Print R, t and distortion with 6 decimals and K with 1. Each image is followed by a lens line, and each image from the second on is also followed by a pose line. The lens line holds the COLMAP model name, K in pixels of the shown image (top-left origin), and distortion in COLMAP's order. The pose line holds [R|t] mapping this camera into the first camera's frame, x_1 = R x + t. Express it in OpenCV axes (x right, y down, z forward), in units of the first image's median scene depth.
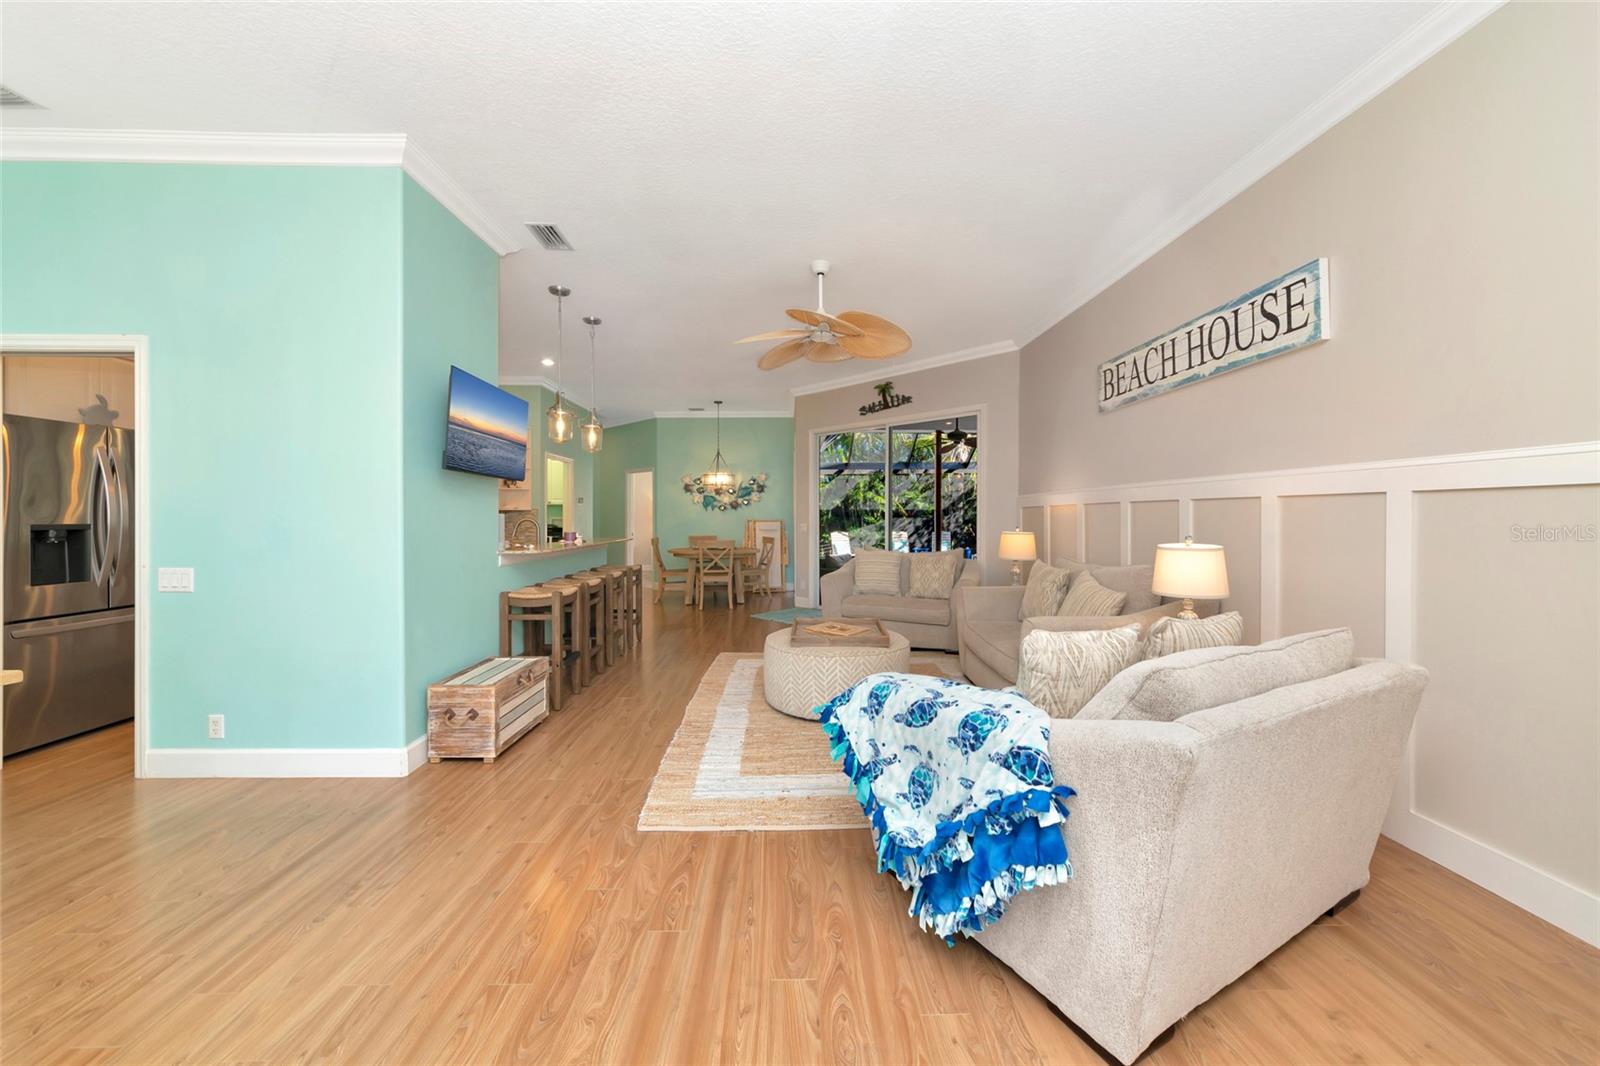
lens RADIAL K [[581.9, 0, 803.2], [0, 581.9, 524.2], [0, 0, 1]] dist [0.000047, -0.000024]
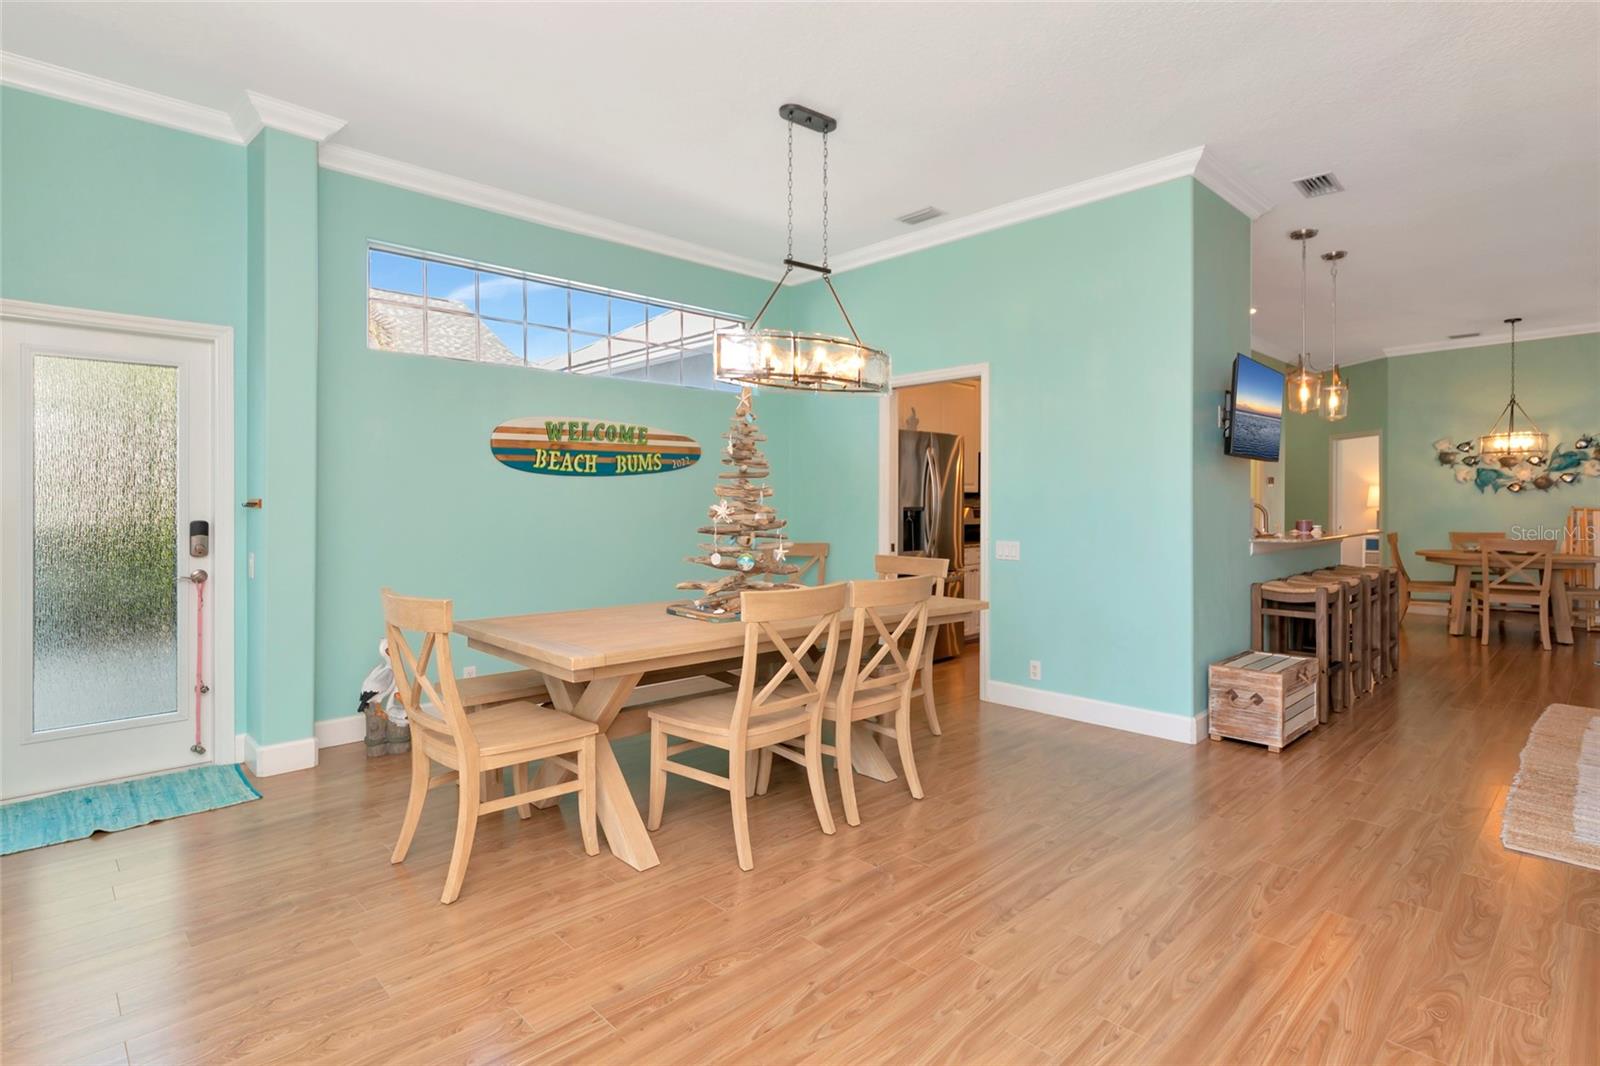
lens RADIAL K [[805.9, 0, 799.8], [0, 805.9, 506.2], [0, 0, 1]] dist [0.003415, 0.000852]
pose [[0.676817, 0.004586, -0.736137, -0.068550], [-0.010650, 0.999937, -0.003563, 0.007276], [0.736074, 0.010252, 0.676823, -0.439480]]
